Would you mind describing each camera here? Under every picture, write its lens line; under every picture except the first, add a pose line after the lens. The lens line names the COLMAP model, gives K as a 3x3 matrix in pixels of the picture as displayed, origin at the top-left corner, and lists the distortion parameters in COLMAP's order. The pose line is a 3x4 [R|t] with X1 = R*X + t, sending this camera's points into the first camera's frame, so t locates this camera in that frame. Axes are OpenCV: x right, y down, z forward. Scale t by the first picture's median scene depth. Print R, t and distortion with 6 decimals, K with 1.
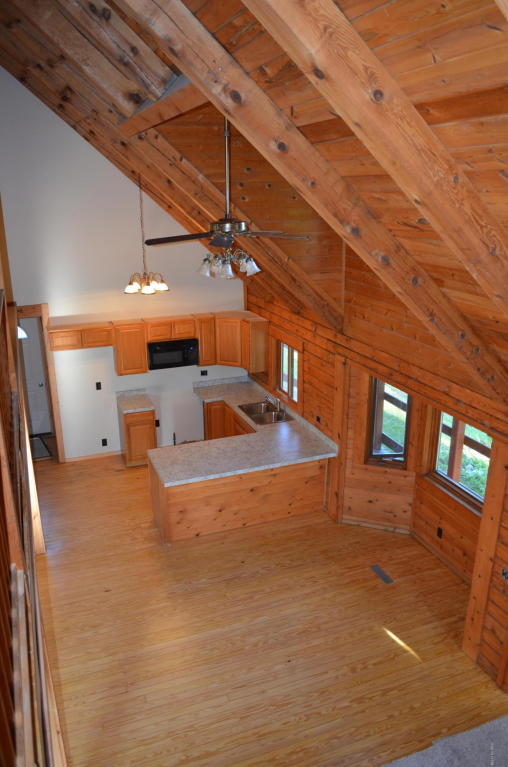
lens RADIAL K [[601.1, 0, 249.9], [0, 601.1, 382.2], [0, 0, 1]] dist [-0.085504, 0.016775]
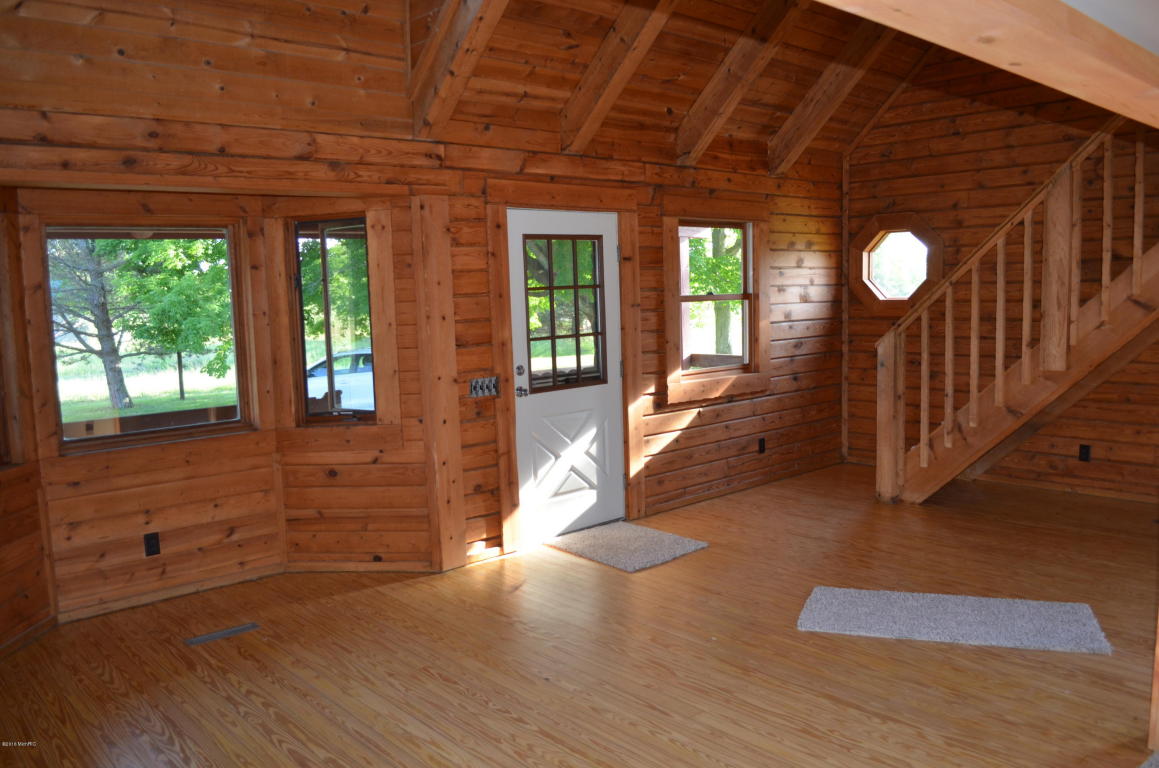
lens RADIAL K [[908.3, 0, 588.0], [0, 908.3, 386.3], [0, 0, 1]] dist [-0.085504, 0.016775]
pose [[-0.362013, -0.079325, 0.928792, -0.419634], [0.319022, 0.925663, 0.203403, 0.096638], [-0.875883, 0.369940, -0.309796, 0.806363]]
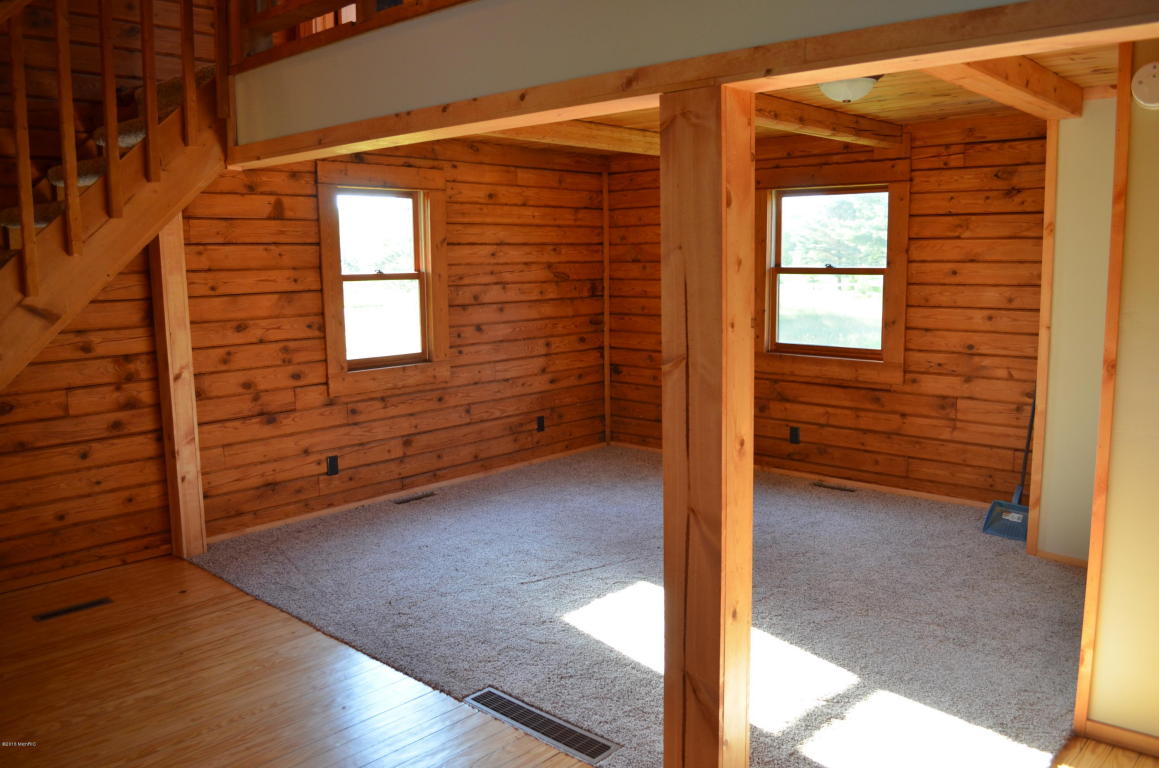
lens RADIAL K [[908.3, 0, 589.6], [0, 908.3, 383.3], [0, 0, 1]] dist [-0.085504, 0.016775]
pose [[-0.894312, 0.083965, -0.439495, 0.035780], [-0.117465, 0.903726, 0.411682, 0.126886], [0.431750, 0.419797, -0.798350, 0.692892]]
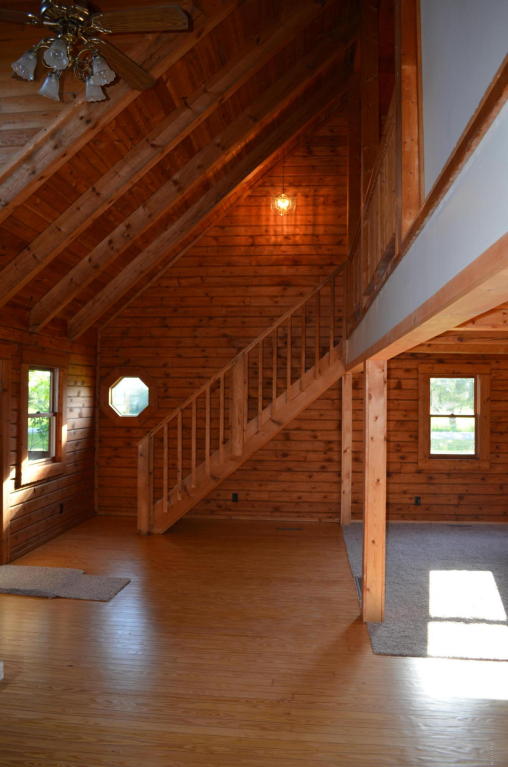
lens RADIAL K [[601.1, 0, 253.2], [0, 601.1, 379.6], [0, 0, 1]] dist [-0.085504, 0.016775]
pose [[-0.895526, 0.015509, 0.444739, -0.329790], [0.139550, 0.958769, 0.247565, -0.001592], [-0.422562, 0.283764, -0.860767, 1.035218]]
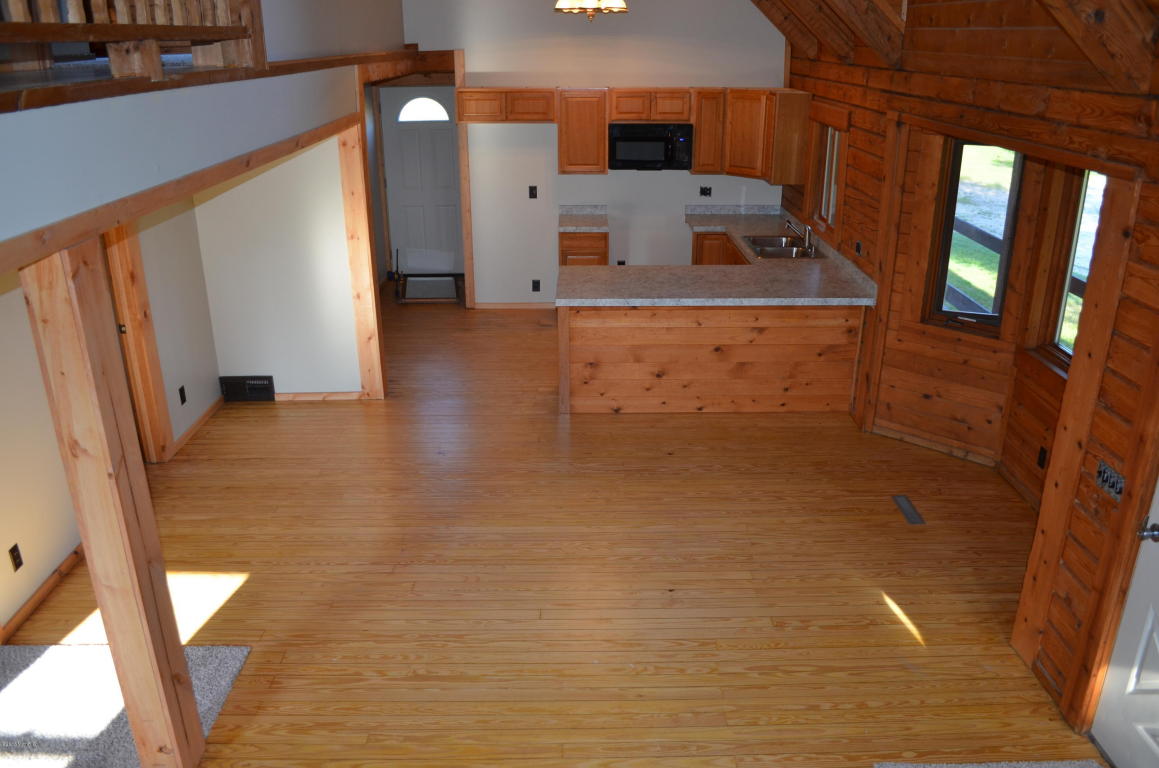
lens RADIAL K [[908.3, 0, 585.0], [0, 908.3, 382.5], [0, 0, 1]] dist [-0.085504, 0.016775]
pose [[0.936206, 0.132467, -0.325532, 0.176576], [-0.115241, 0.990744, 0.071735, 0.166419], [0.332021, -0.029644, 0.942806, 0.129209]]
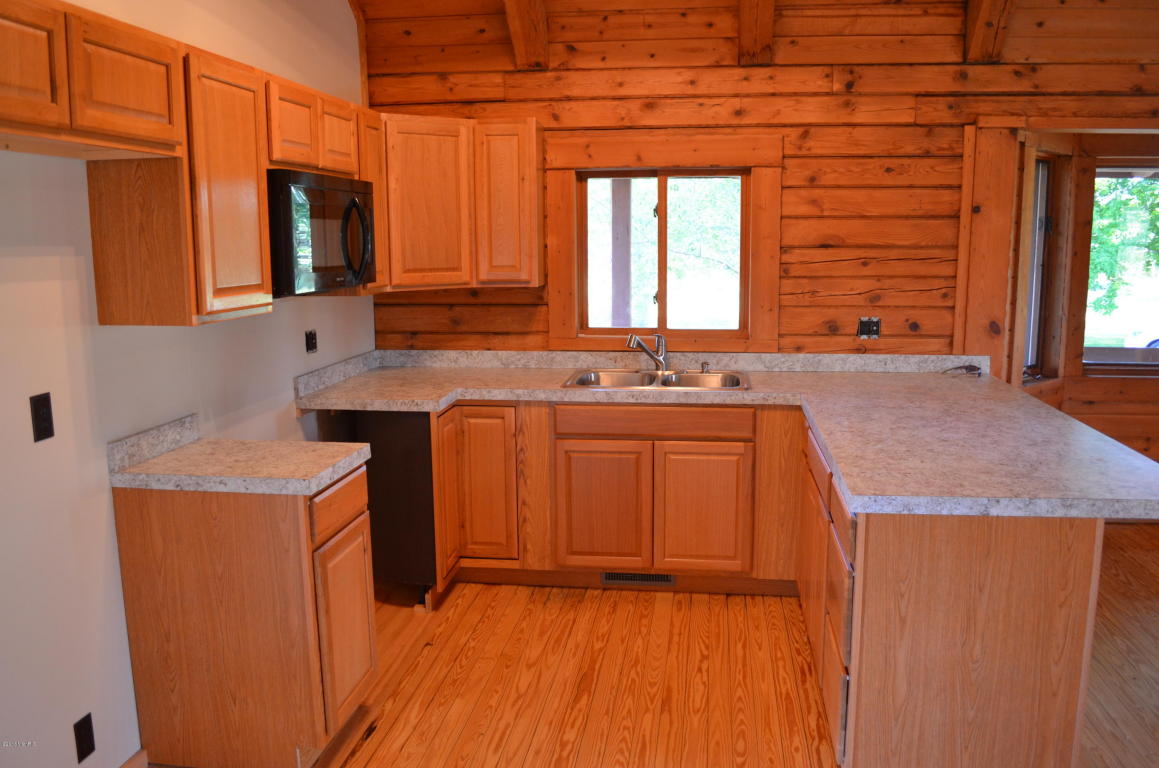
lens RADIAL K [[908.3, 0, 588.9], [0, 908.3, 385.1], [0, 0, 1]] dist [-0.085504, 0.016775]
pose [[0.481255, -0.137965, 0.865655, -0.501104], [0.273024, 0.962006, 0.001536, 0.050879], [-0.832978, 0.235605, 0.500638, 0.931235]]
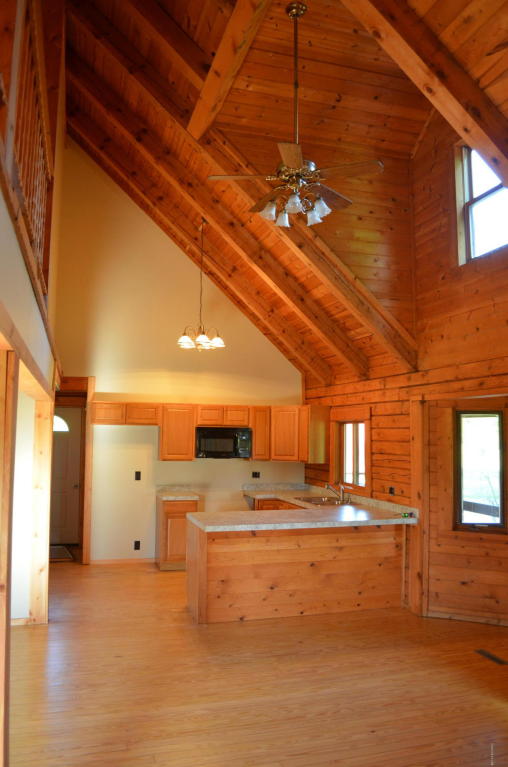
lens RADIAL K [[601.1, 0, 251.9], [0, 601.1, 377.4], [0, 0, 1]] dist [-0.085504, 0.016775]
pose [[0.996607, 0.014892, -0.080946, -0.016712], [-0.045567, 0.918846, -0.391976, 0.270015], [0.068540, 0.394335, 0.916407, 0.169393]]
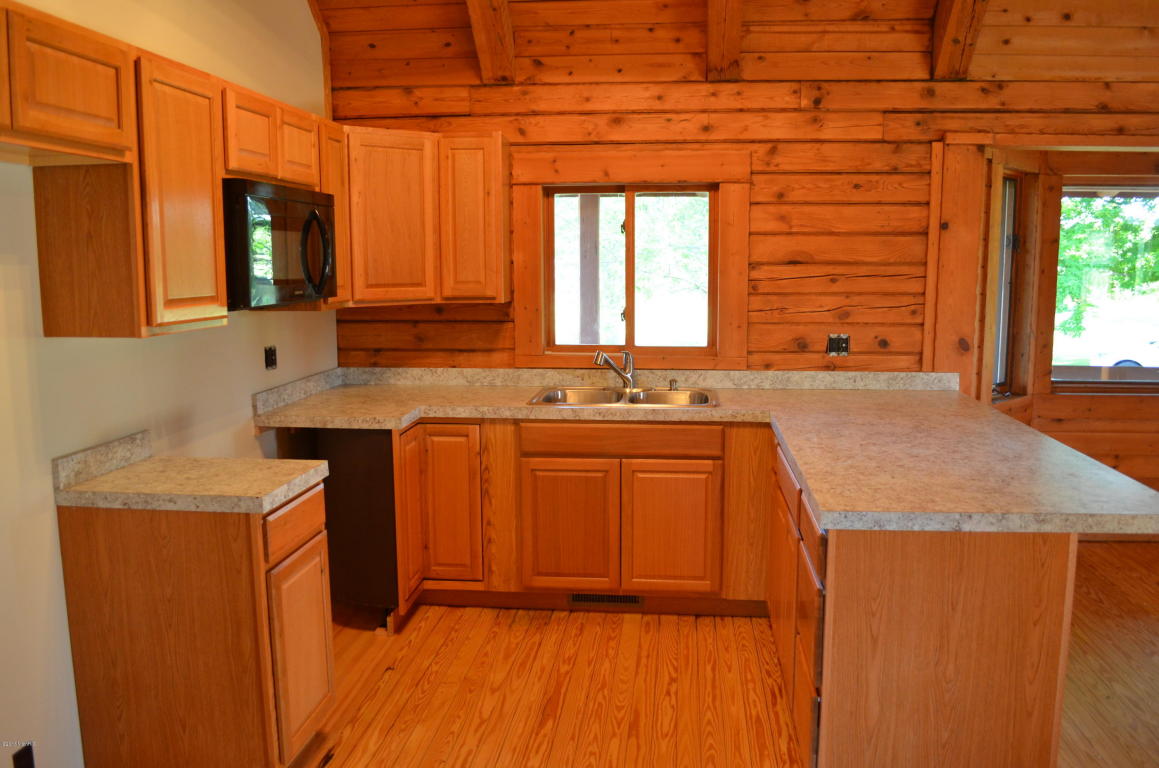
lens RADIAL K [[908.3, 0, 586.4], [0, 908.3, 387.7], [0, 0, 1]] dist [-0.085504, 0.016775]
pose [[0.455962, -0.118576, 0.882065, -0.491929], [0.273937, 0.961669, -0.012328, 0.055030], [-0.846792, 0.247251, 0.470967, 0.934228]]
